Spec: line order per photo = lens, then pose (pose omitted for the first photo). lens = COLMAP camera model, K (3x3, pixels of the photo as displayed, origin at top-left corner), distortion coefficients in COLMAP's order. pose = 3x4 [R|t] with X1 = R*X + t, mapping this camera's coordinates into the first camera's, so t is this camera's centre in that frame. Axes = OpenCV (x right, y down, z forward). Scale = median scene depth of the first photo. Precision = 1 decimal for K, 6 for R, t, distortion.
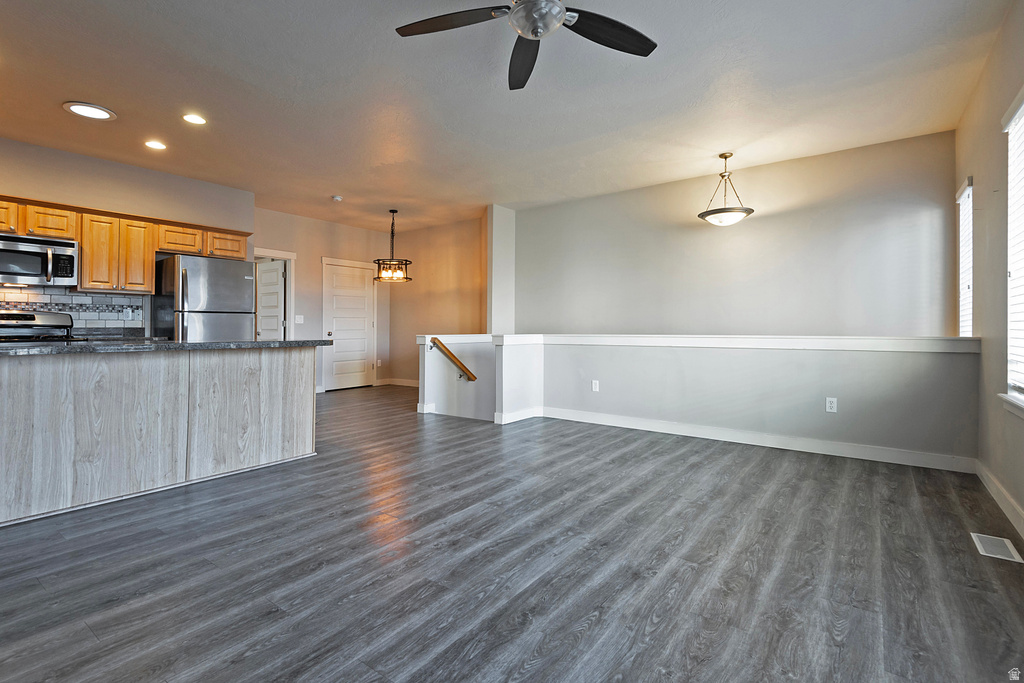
lens RADIAL K [[477.0, 0, 510.2], [0, 477.0, 322.8], [0, 0, 1]] dist [0.030205, -0.019203]
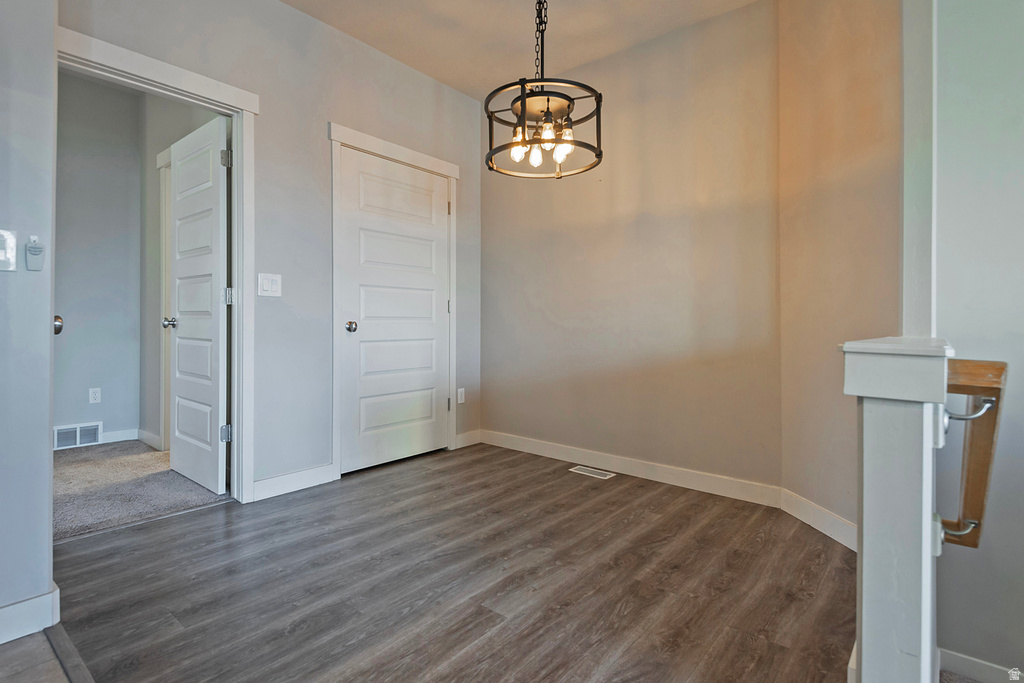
lens RADIAL K [[506.2, 0, 502.5], [0, 506.2, 342.2], [0, 0, 1]] dist [0.022977, -0.000899]
pose [[0.997671, 0.019850, -0.065264, -0.561530], [-0.016502, 0.998539, 0.051449, 0.031235], [0.066190, -0.050253, 0.996541, 1.478337]]
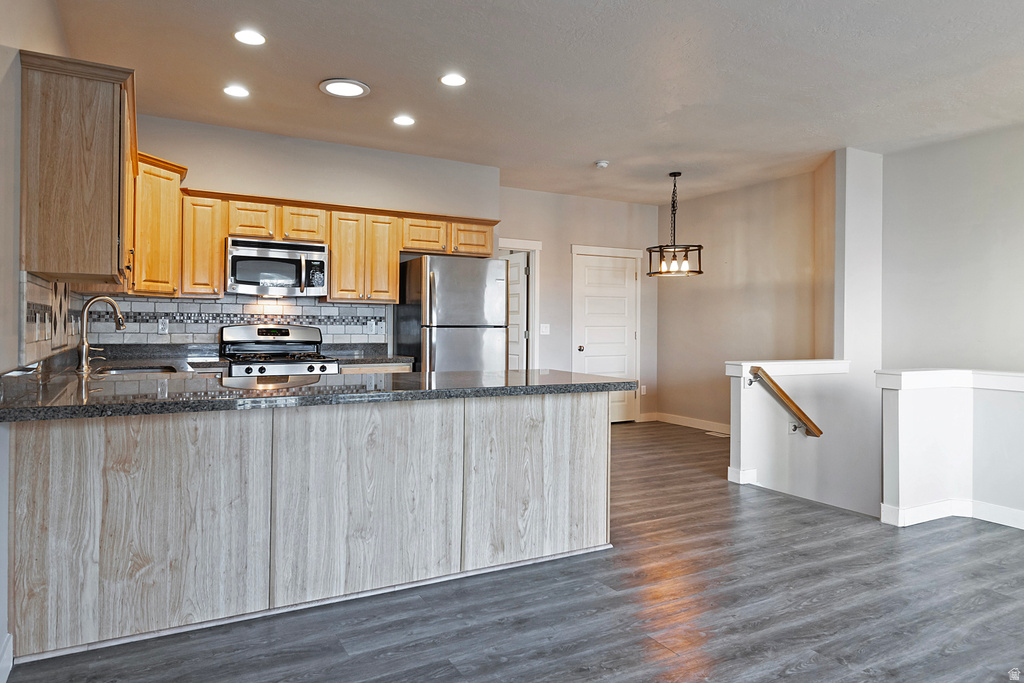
lens RADIAL K [[634.4, 0, 492.0], [0, 634.4, 325.0], [0, 0, 1]] dist [0.025387, -0.020054]
pose [[0.906814, 0.012397, -0.421349, -0.222159], [-0.007950, 0.999893, 0.012309, -0.060066], [0.421456, -0.007812, 0.906815, 0.141236]]
